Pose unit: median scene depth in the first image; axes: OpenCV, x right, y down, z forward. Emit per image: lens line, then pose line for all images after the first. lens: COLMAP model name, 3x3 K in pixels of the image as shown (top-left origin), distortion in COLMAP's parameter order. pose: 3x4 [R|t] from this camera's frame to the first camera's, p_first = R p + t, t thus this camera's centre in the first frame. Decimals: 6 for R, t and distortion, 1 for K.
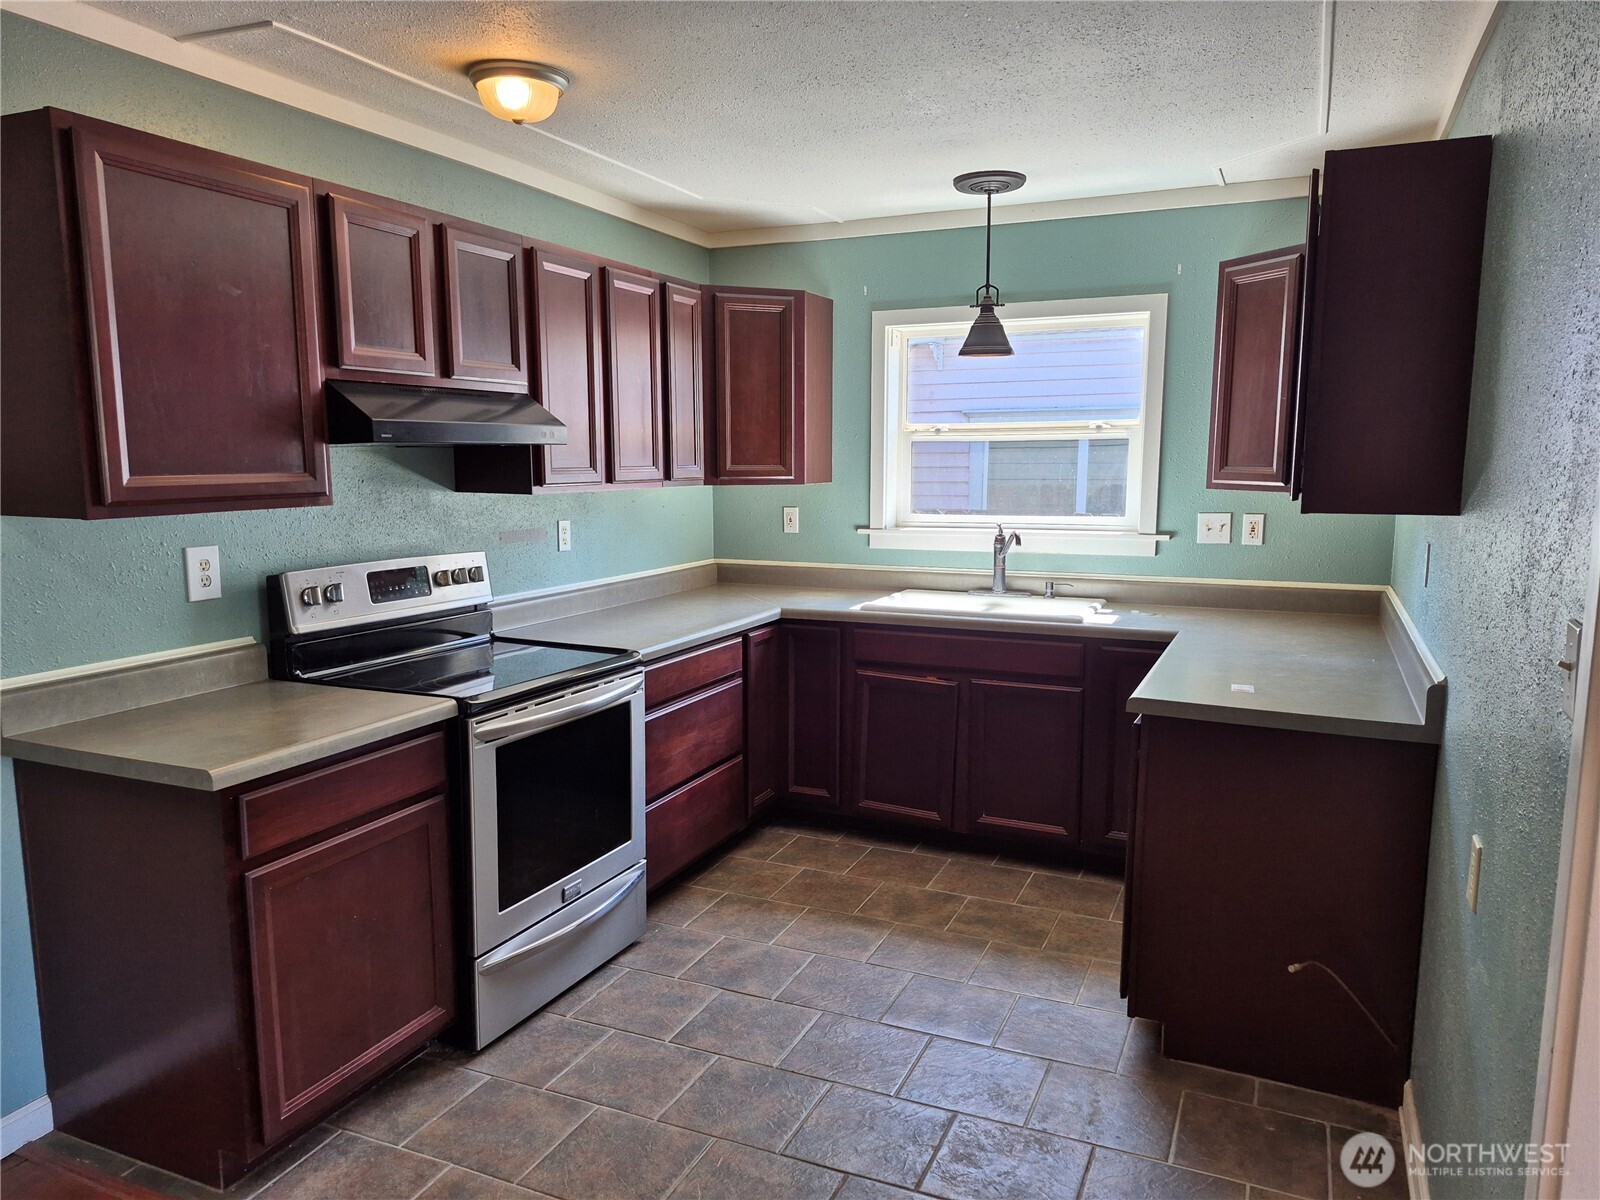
lens RADIAL K [[1100.9, 0, 800.0], [0, 1100.9, 607.9], [0, 0, 1]] dist [0.053962, -0.053590]
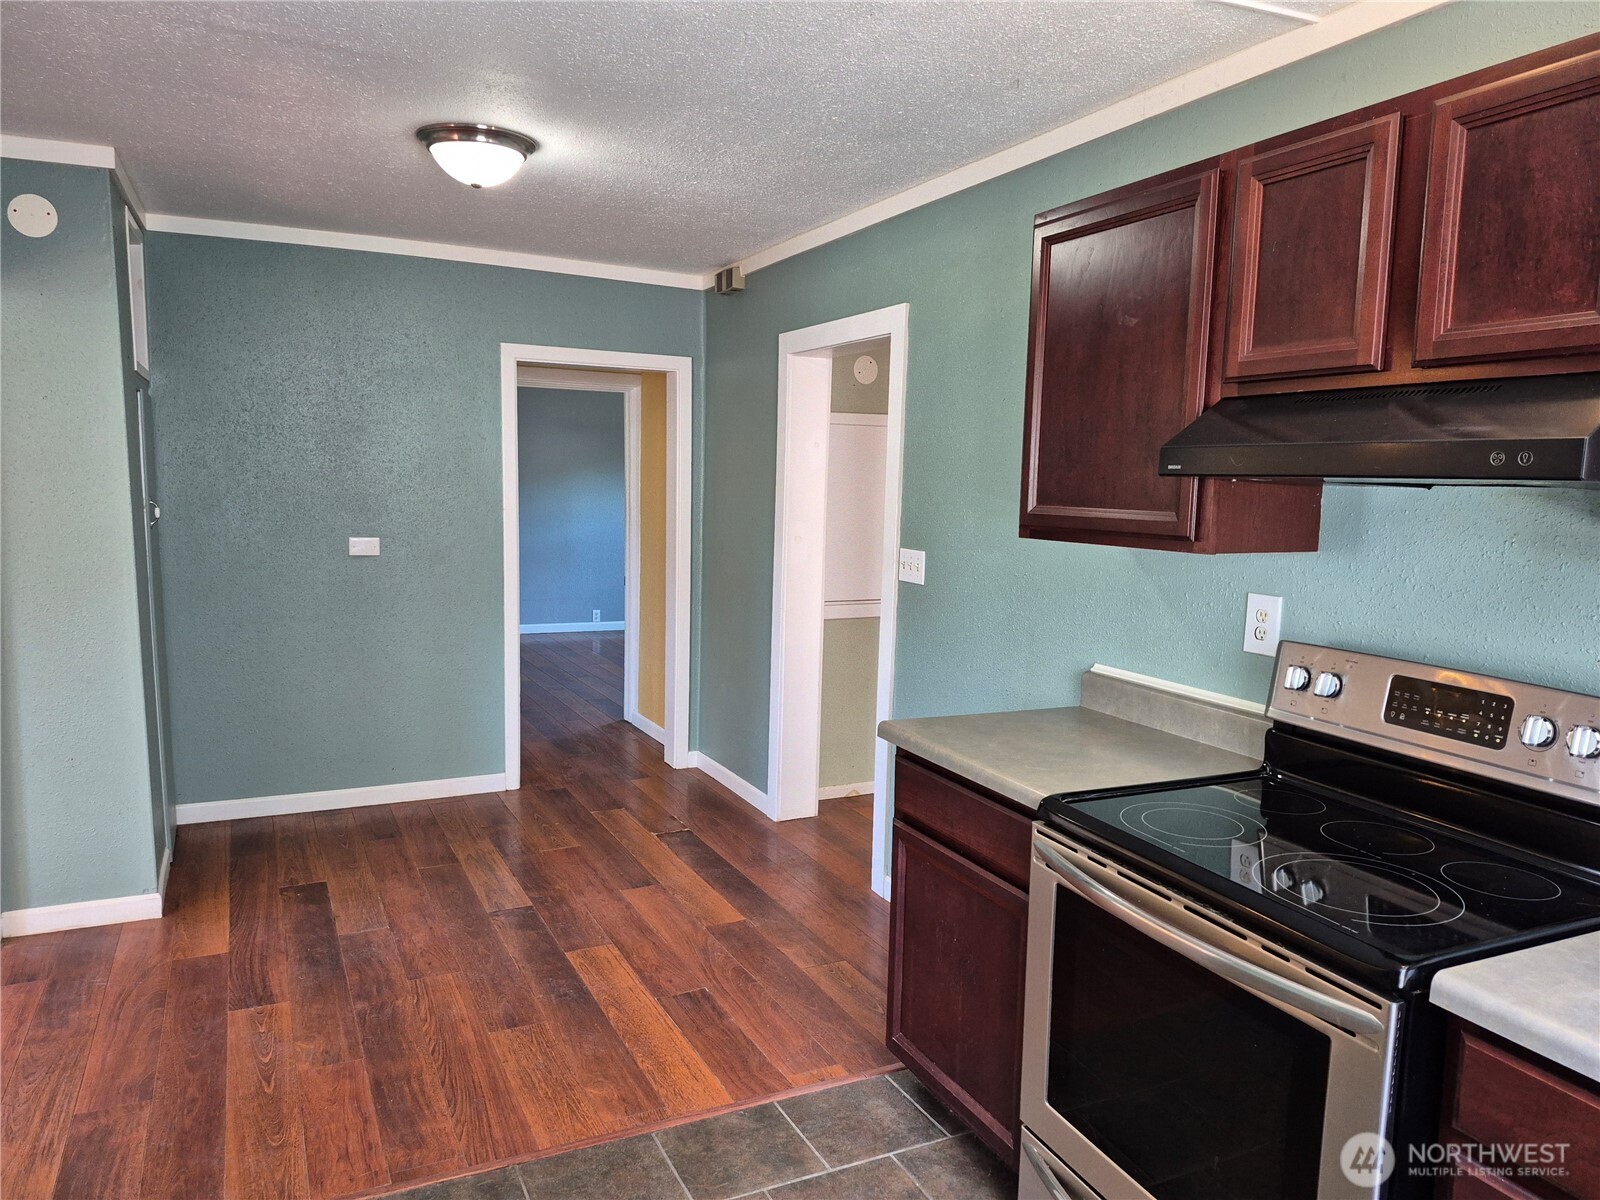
lens RADIAL K [[1100.9, 0, 799.6], [0, 1100.9, 594.5], [0, 0, 1]] dist [0.053962, -0.053590]
pose [[-0.653195, 0.066168, -0.754293, 0.391539], [-0.129842, 0.971631, 0.197673, -0.188684], [0.745974, 0.227058, -0.626073, 1.316536]]
